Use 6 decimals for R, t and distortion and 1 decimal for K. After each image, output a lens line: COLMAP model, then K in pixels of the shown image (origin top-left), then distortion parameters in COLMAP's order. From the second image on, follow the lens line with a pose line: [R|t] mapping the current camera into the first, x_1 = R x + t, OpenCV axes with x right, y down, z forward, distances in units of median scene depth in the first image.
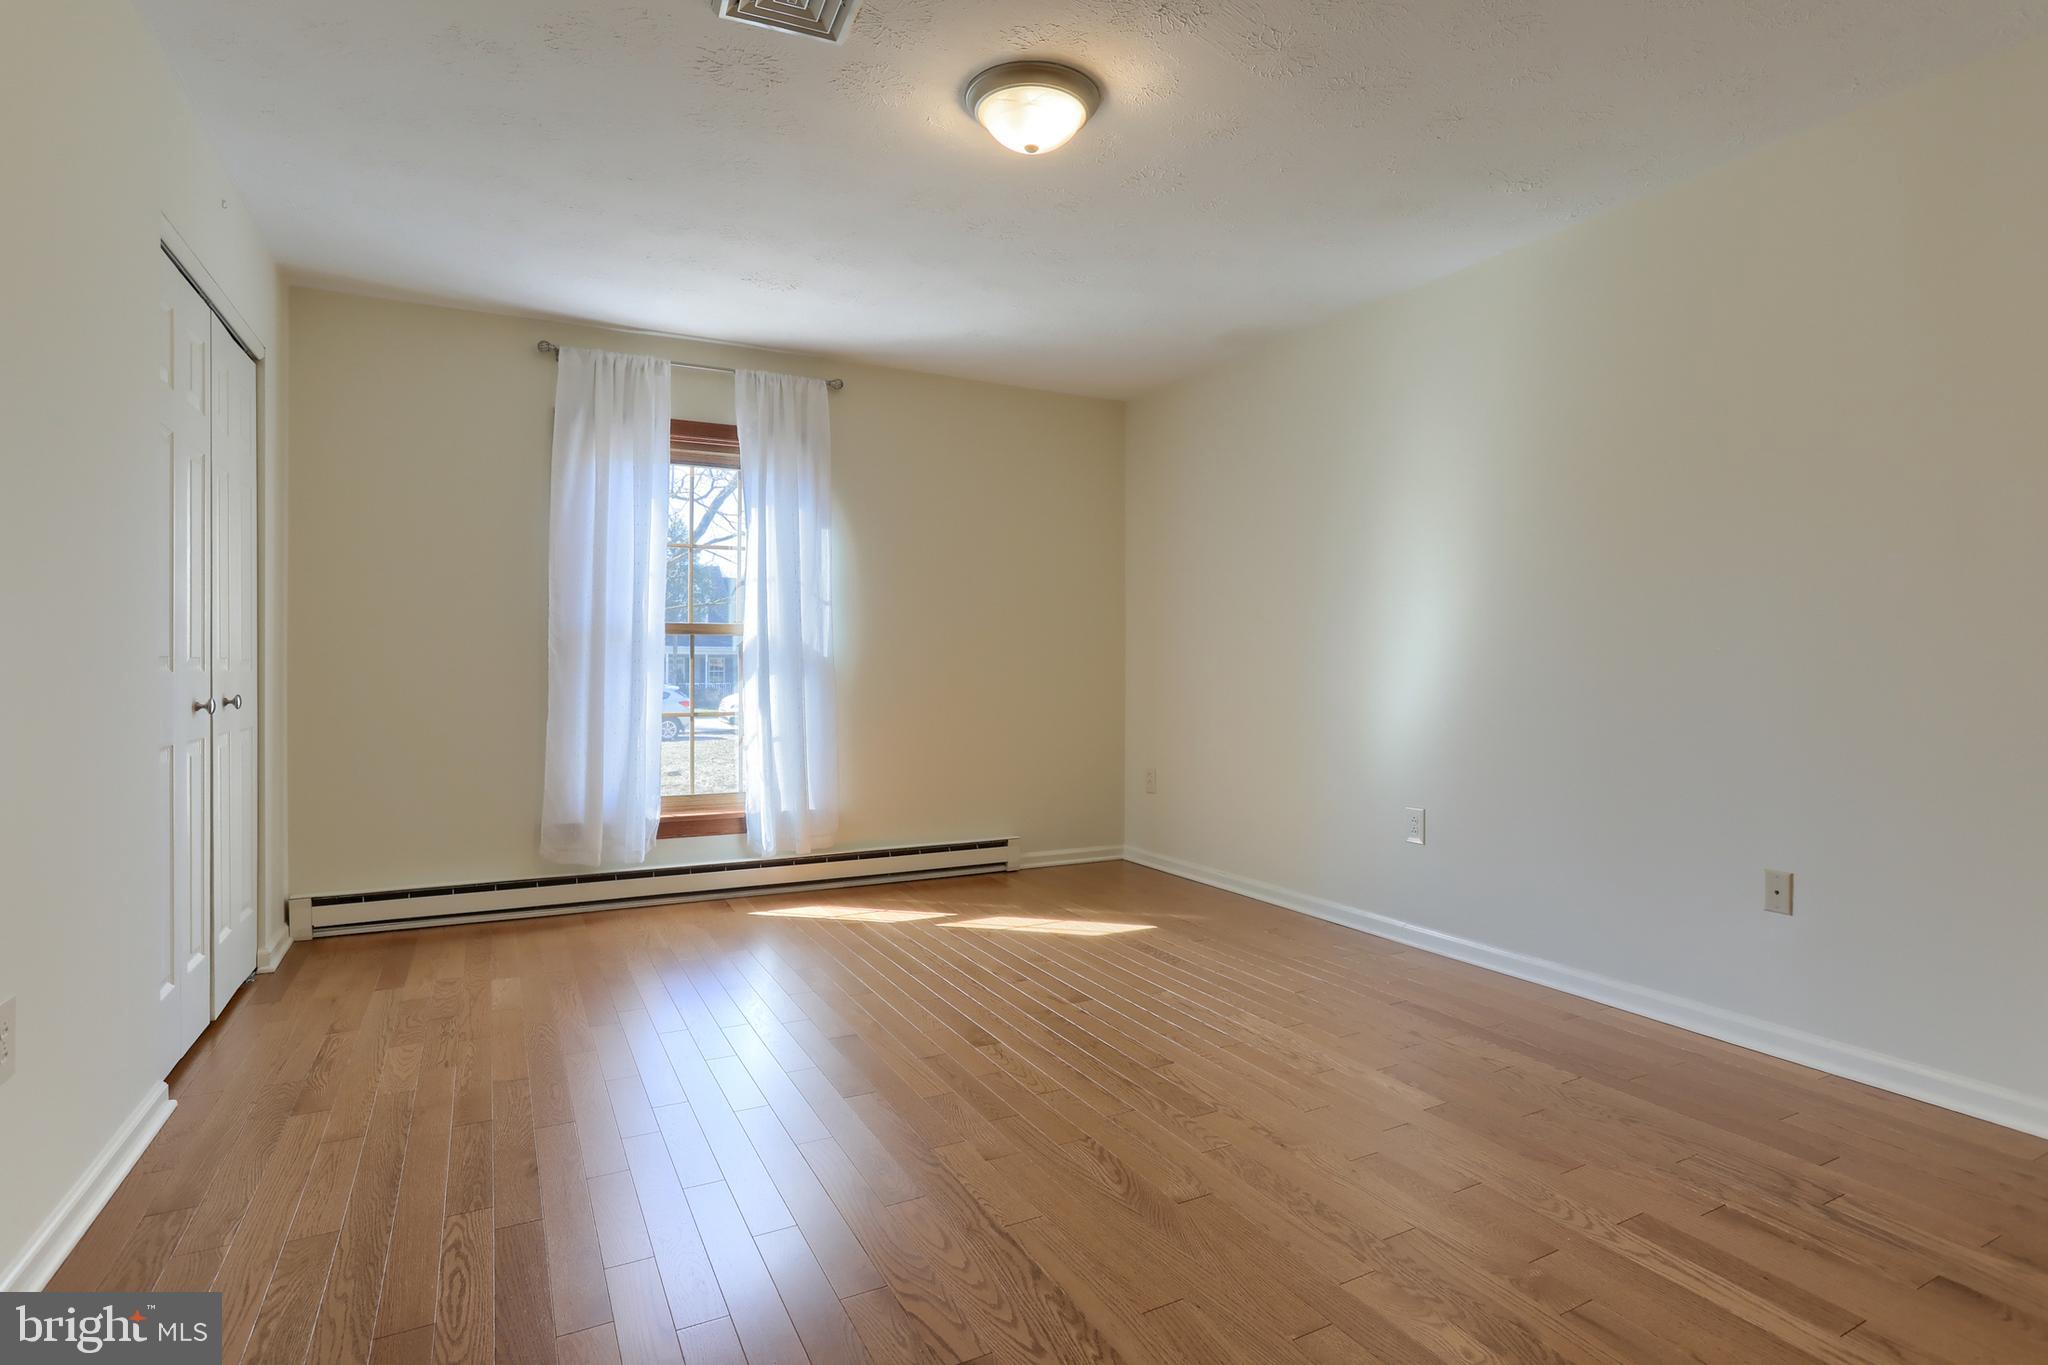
lens RADIAL K [[1043.3, 0, 1027.1], [0, 1043.3, 665.0], [0, 0, 1]] dist [-0.020917, -0.000175]
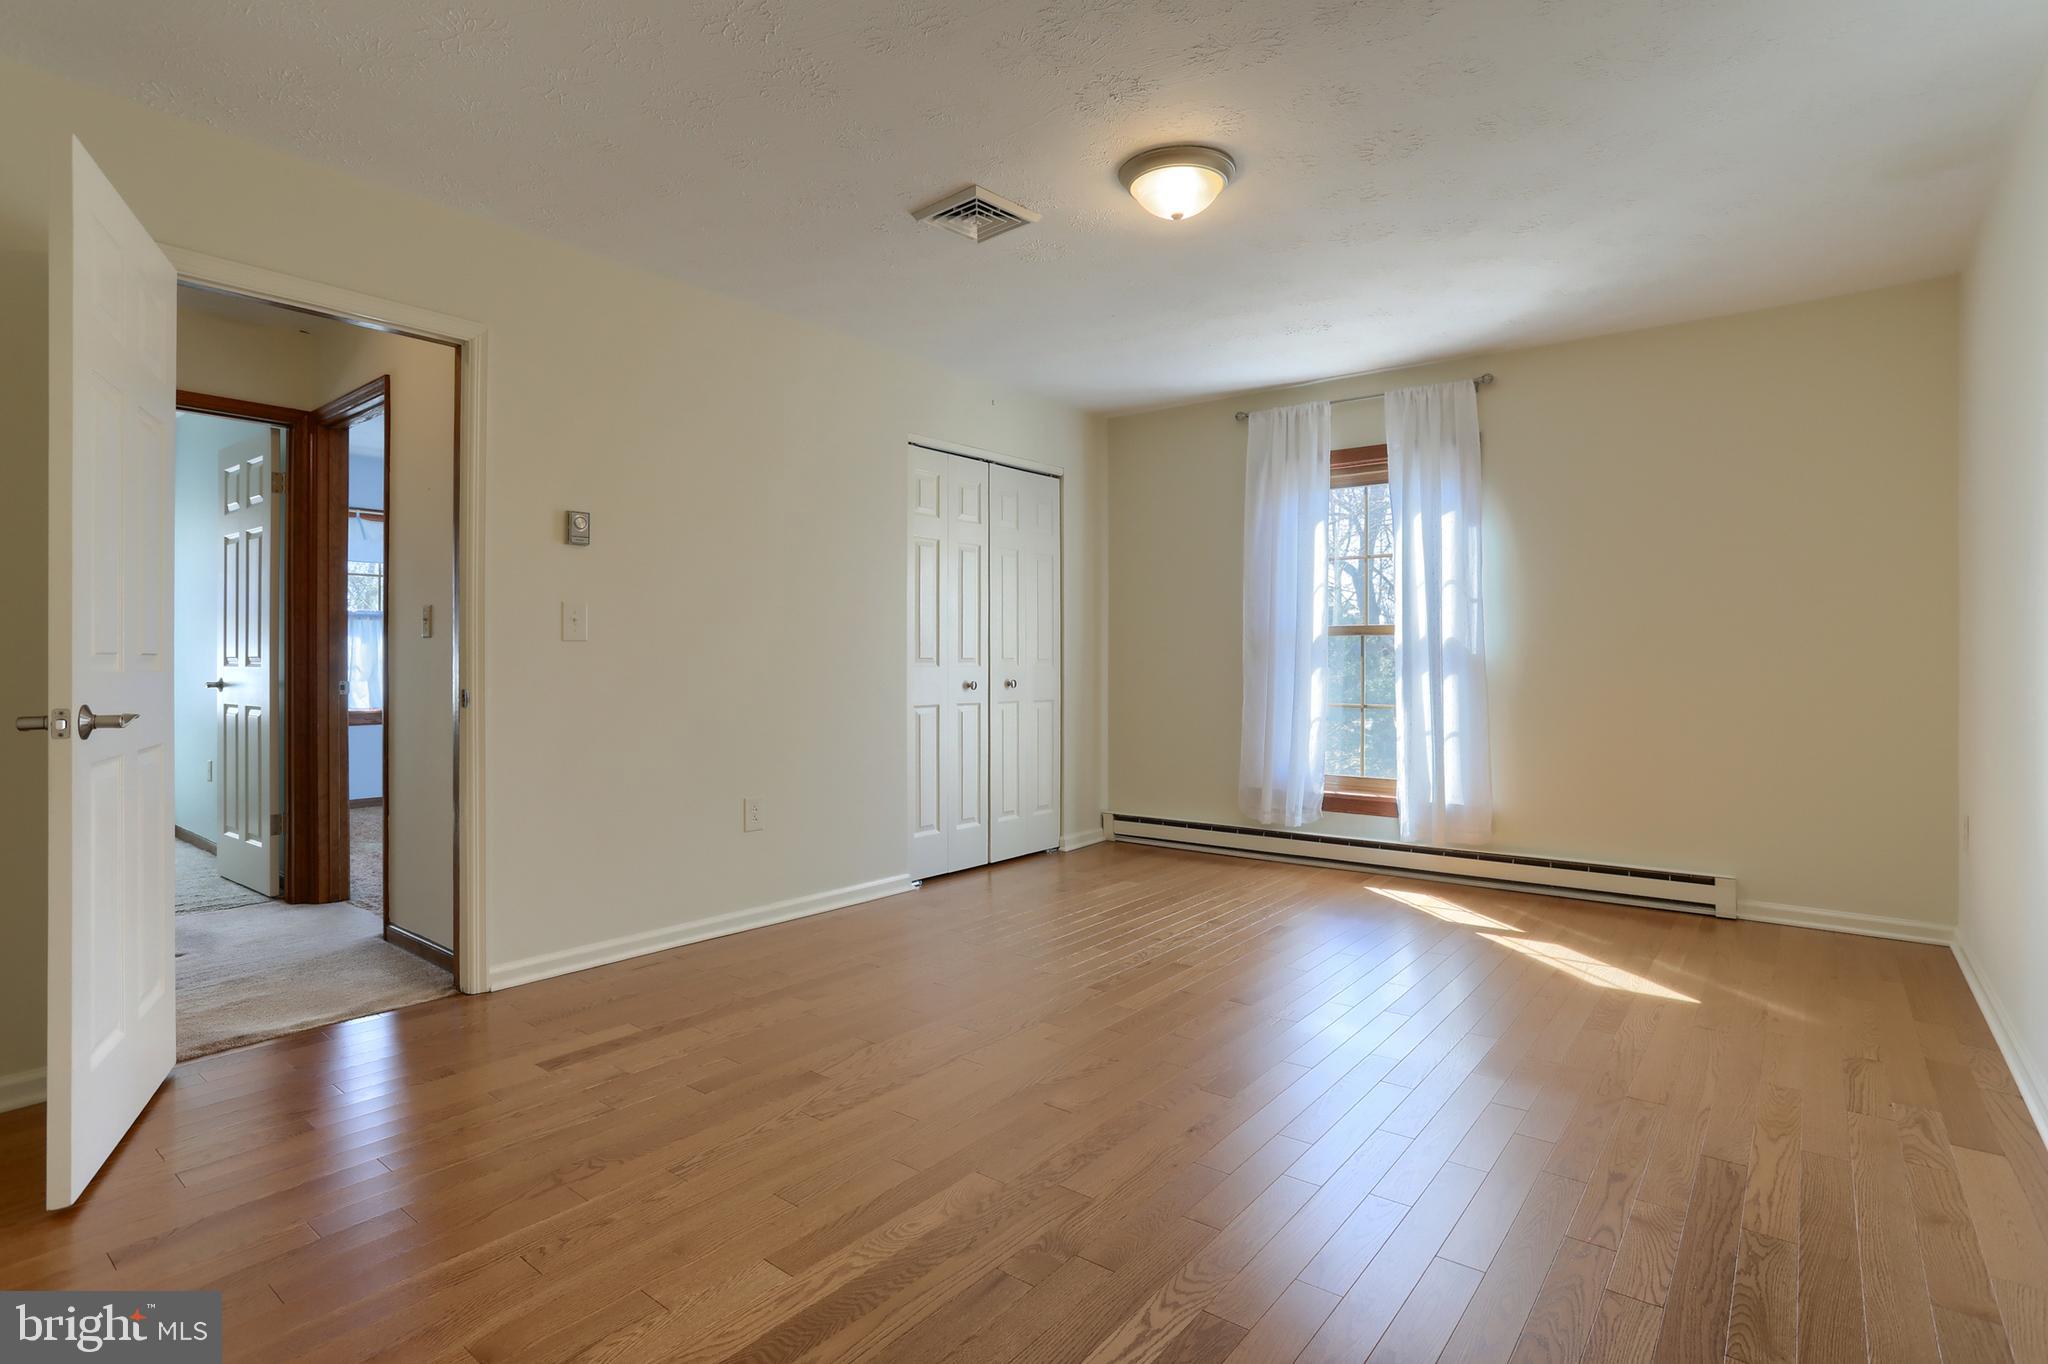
lens RADIAL K [[1024.7, 0, 1030.2], [0, 1024.7, 660.0], [0, 0, 1]] dist [-0.067013, 0.038829]
pose [[0.420246, 0.000324, -0.907410, 0.545397], [-0.002063, 0.999998, -0.000598, -0.001394], [0.907408, 0.002123, 0.420246, 0.215776]]
